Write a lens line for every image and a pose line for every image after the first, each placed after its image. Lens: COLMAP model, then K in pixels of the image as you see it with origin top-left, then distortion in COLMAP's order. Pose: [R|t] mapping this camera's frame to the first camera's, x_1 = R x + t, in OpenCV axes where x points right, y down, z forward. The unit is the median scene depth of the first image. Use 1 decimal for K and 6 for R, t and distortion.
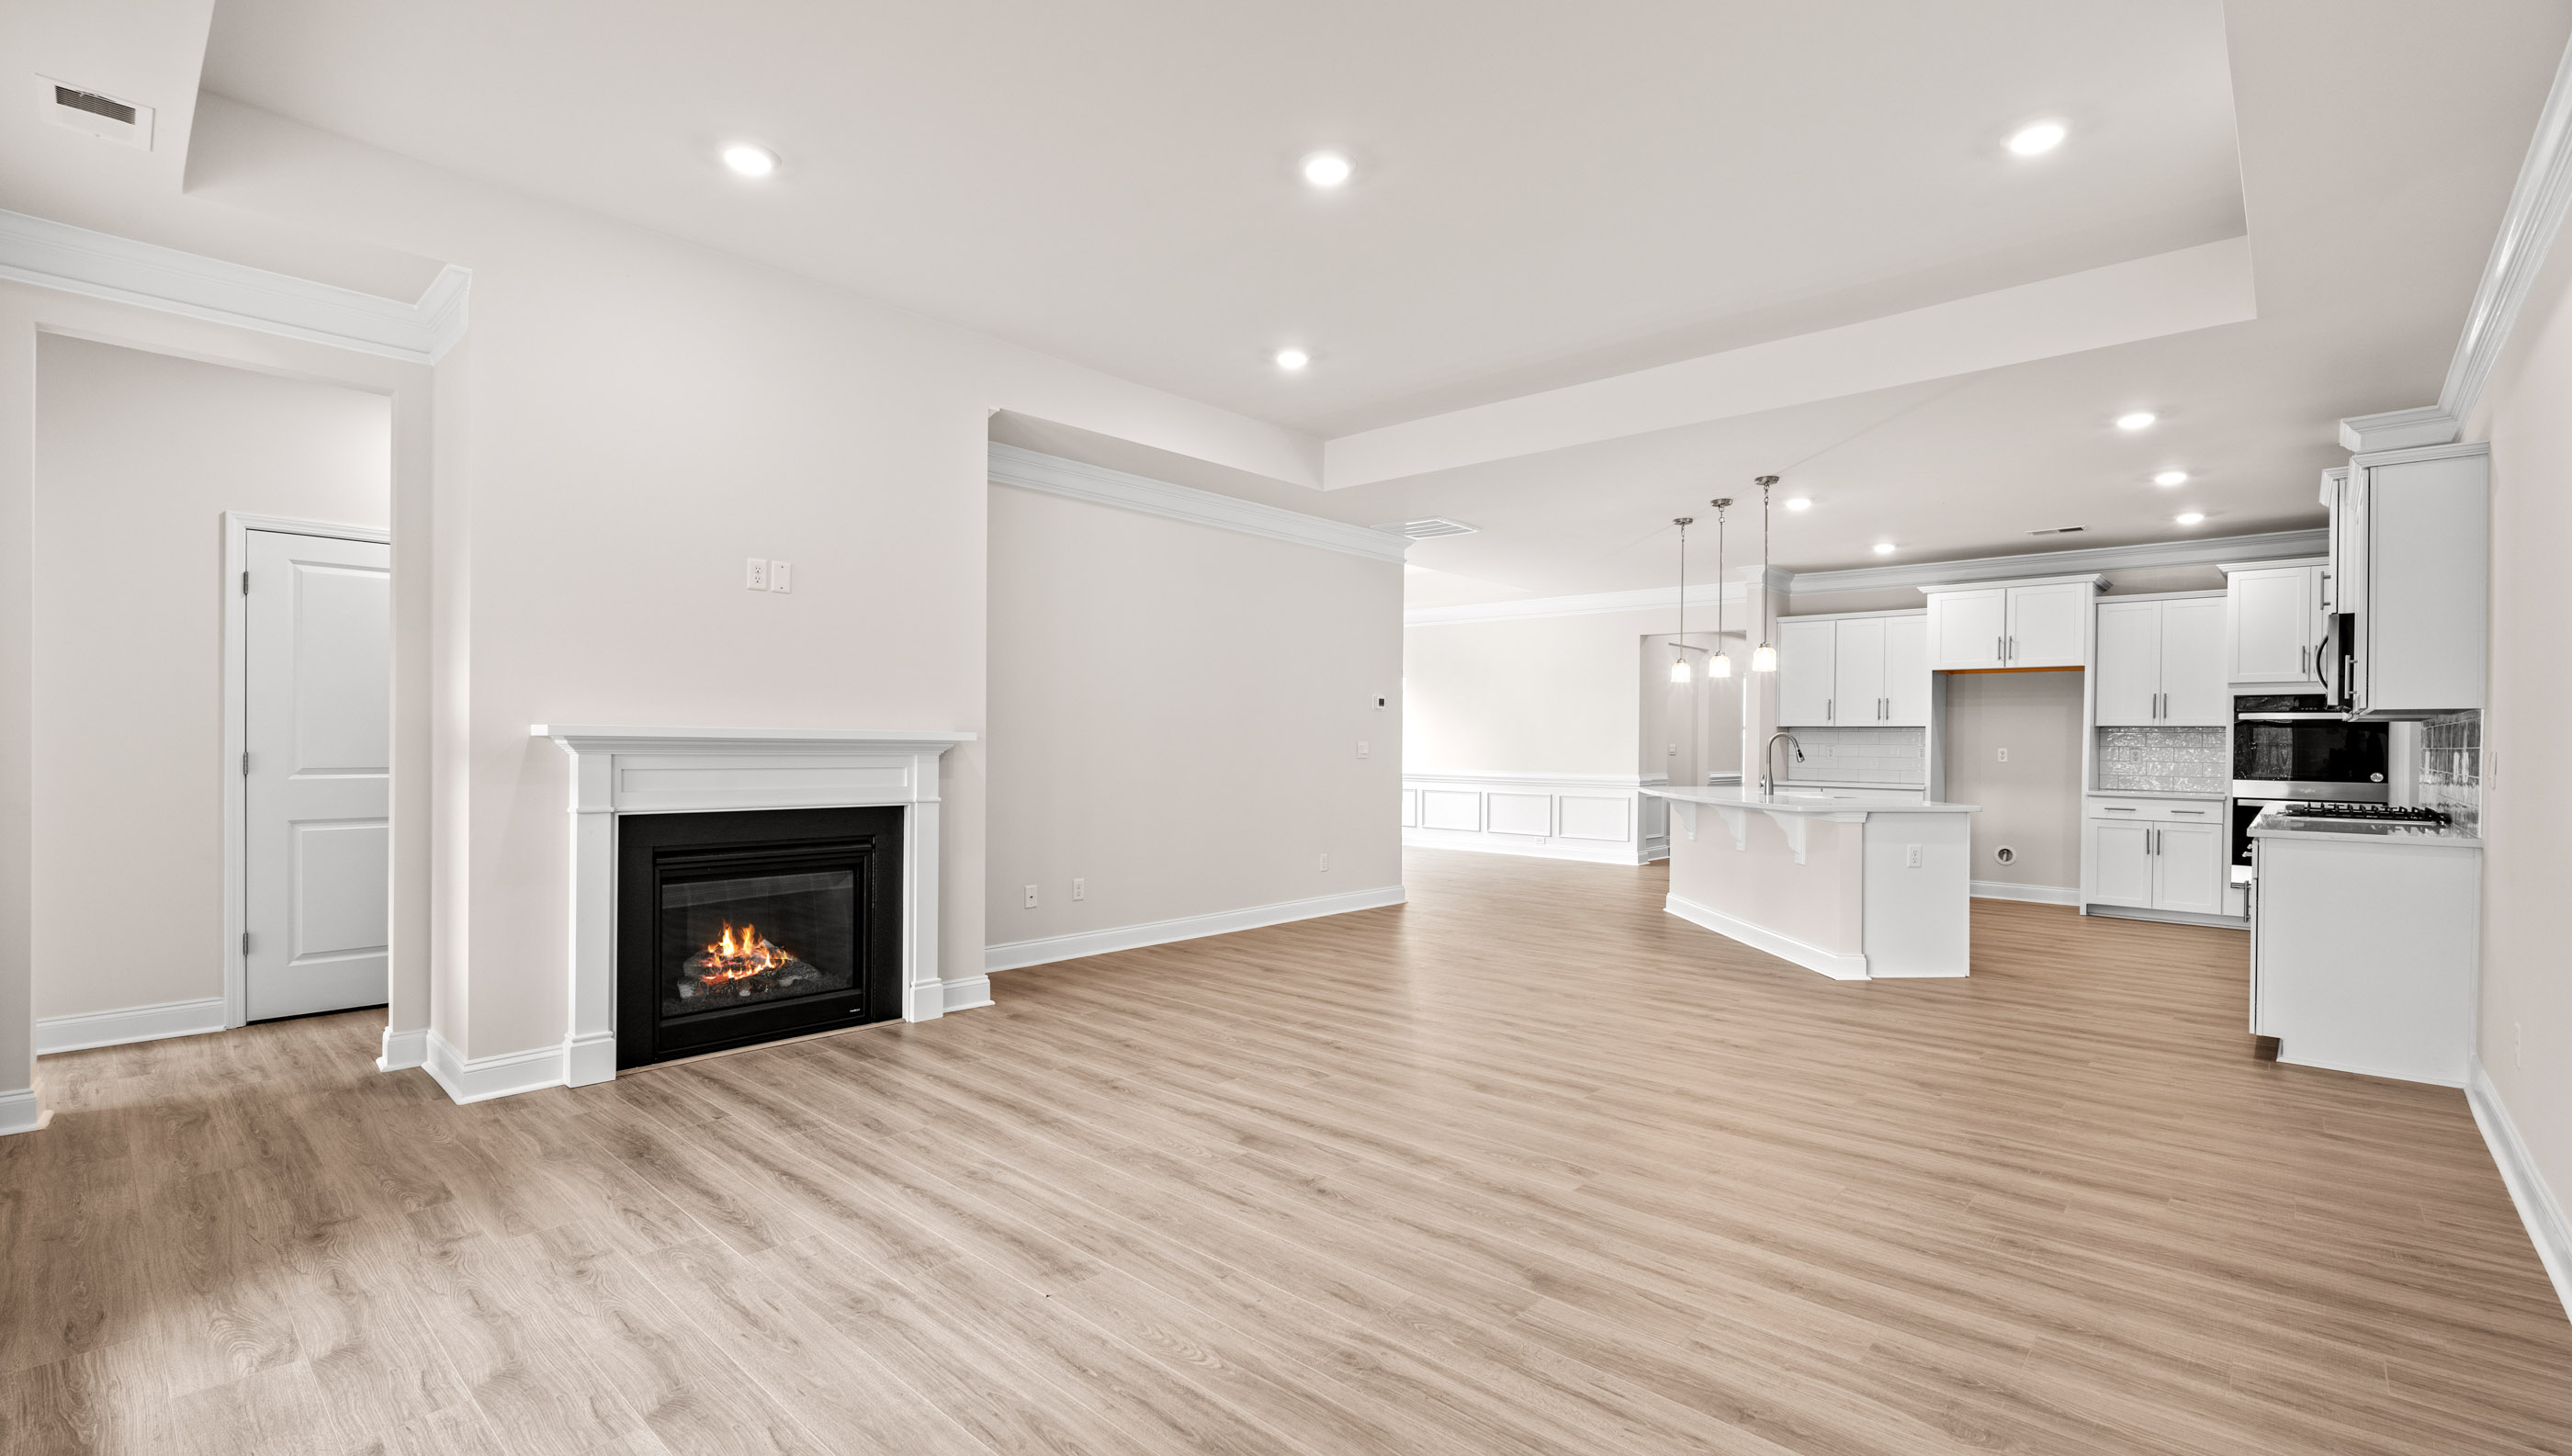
lens RADIAL K [[1122.7, 0, 1273.8], [0, 1122.7, 738.6], [0, 0, 1]] dist [-0.013678, 0.001427]
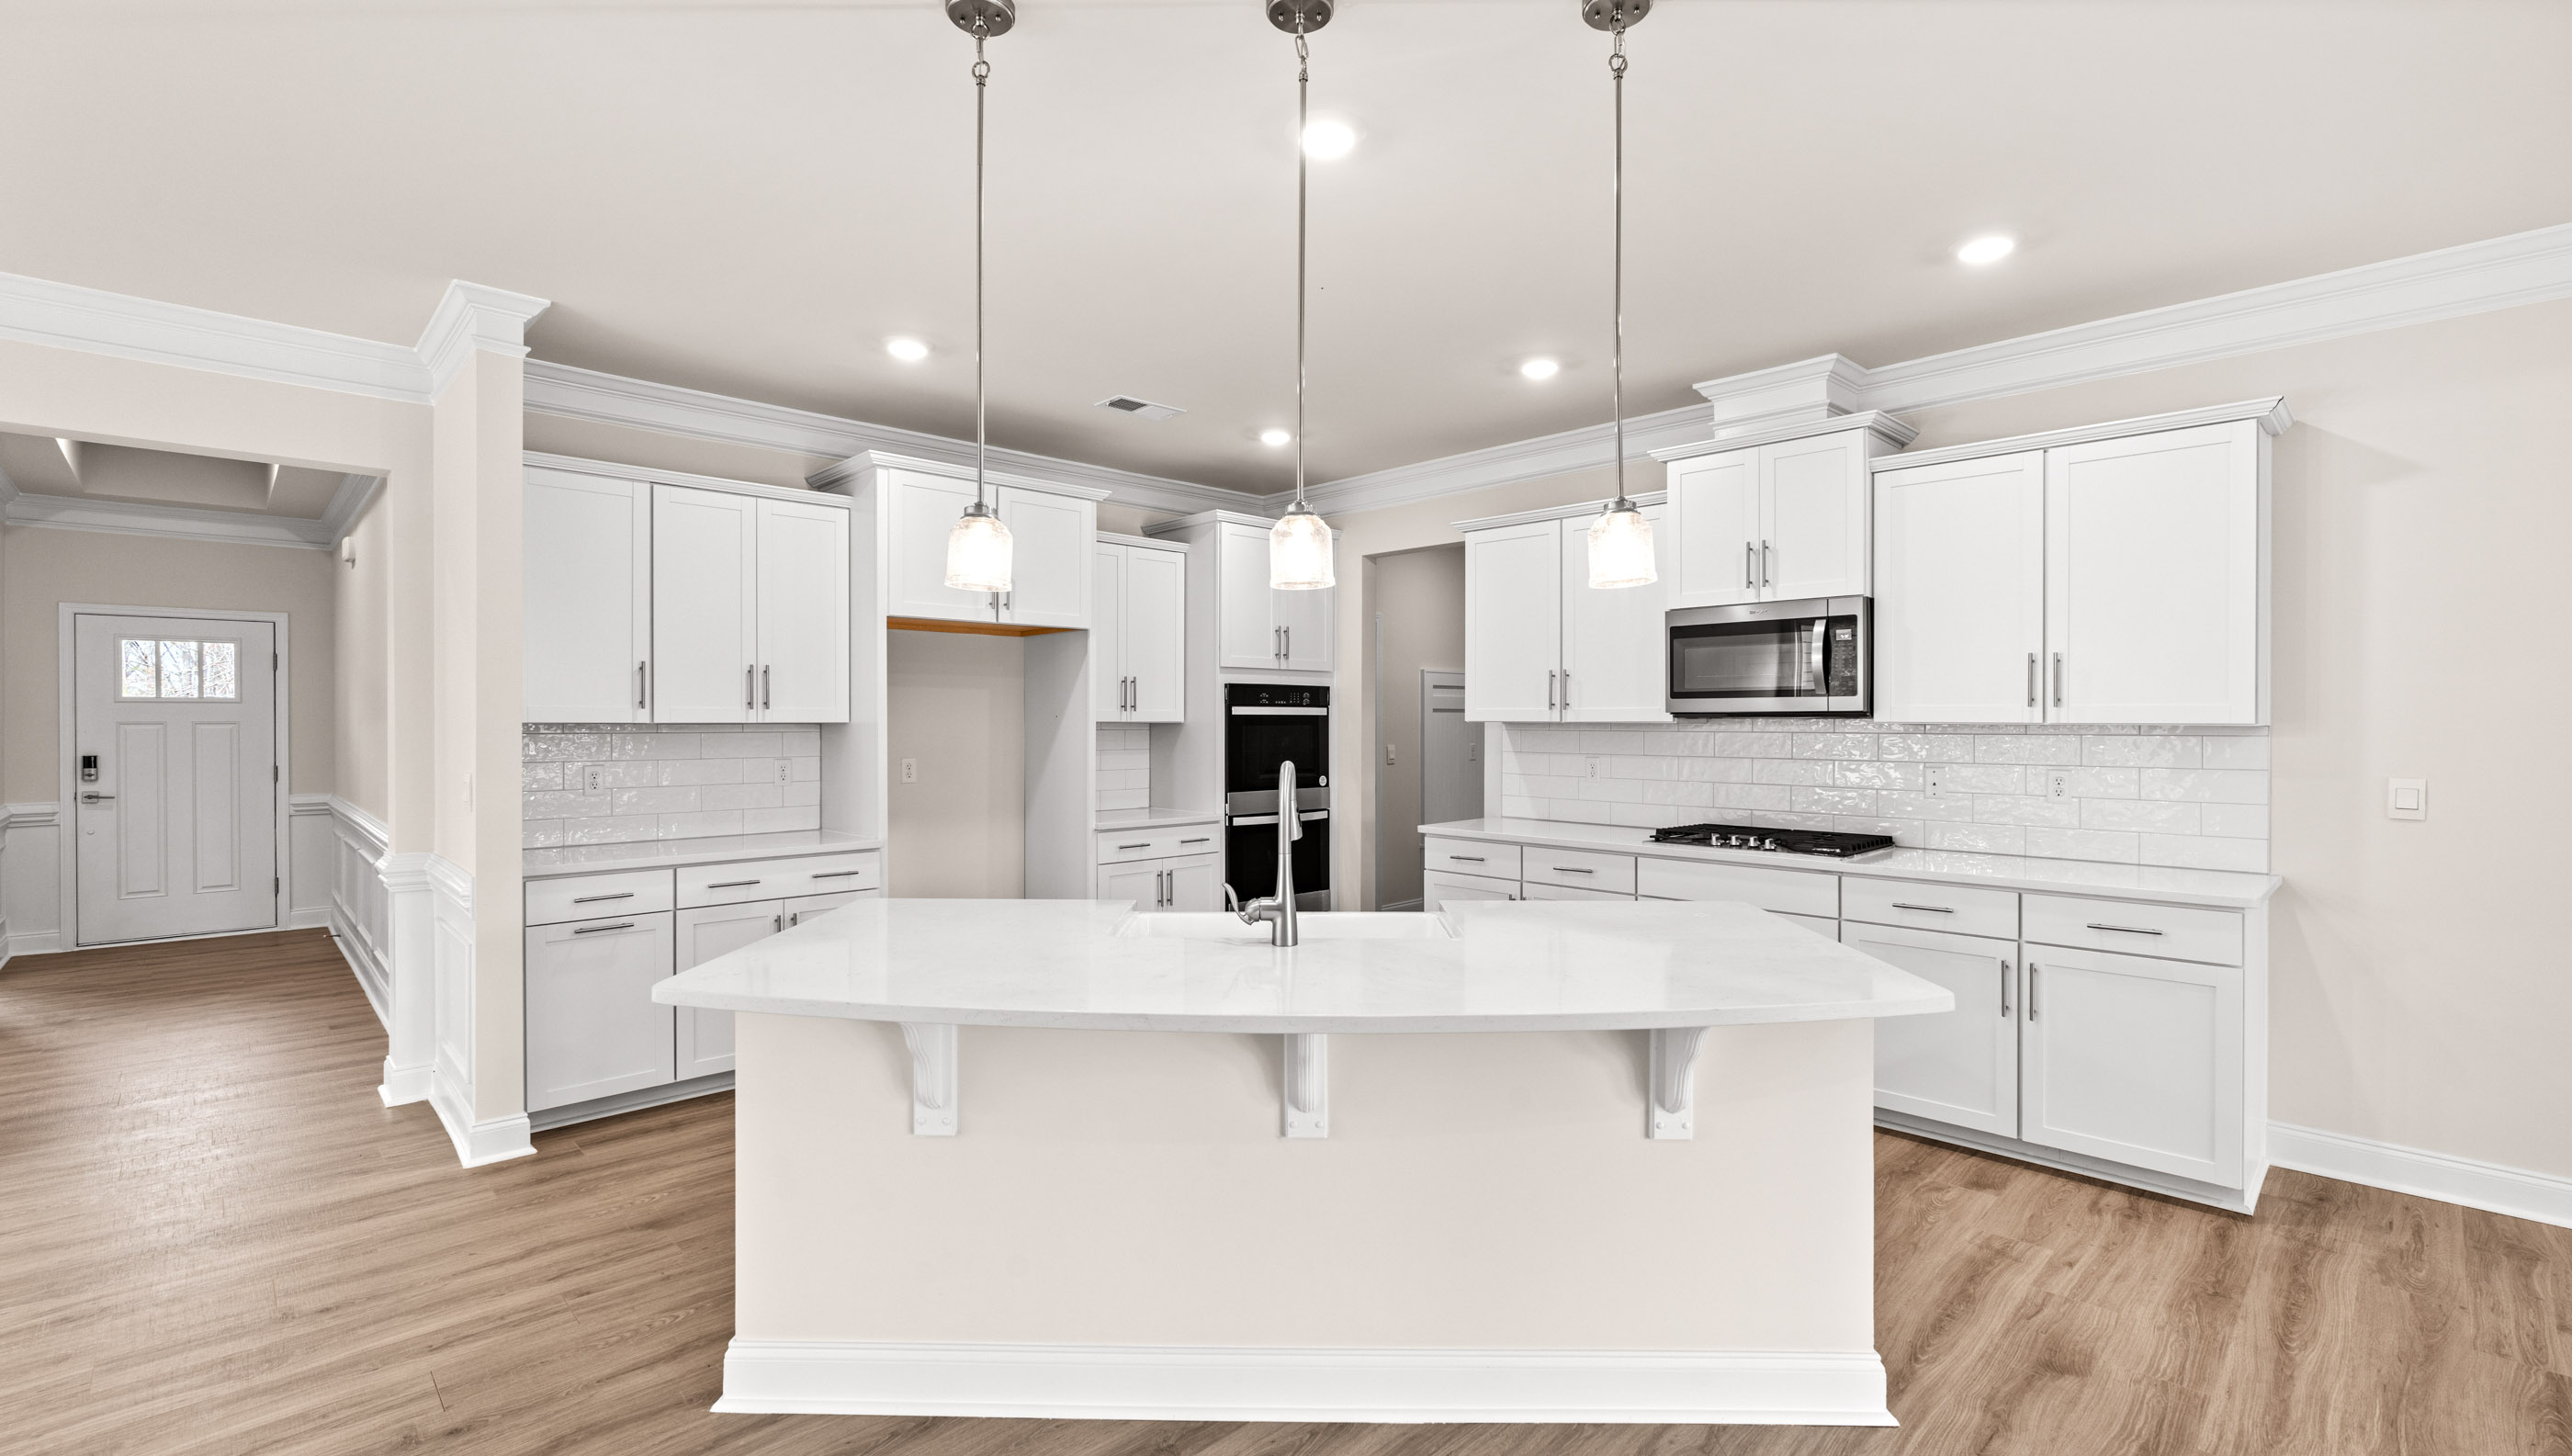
lens RADIAL K [[1122.7, 0, 1276.7], [0, 1122.7, 722.3], [0, 0, 1]] dist [-0.013678, 0.001427]
pose [[0.056271, -0.009818, 0.998367, 0.093519], [0.000323, 0.999952, 0.009815, -0.019399], [-0.998415, -0.000230, 0.056271, 0.919540]]
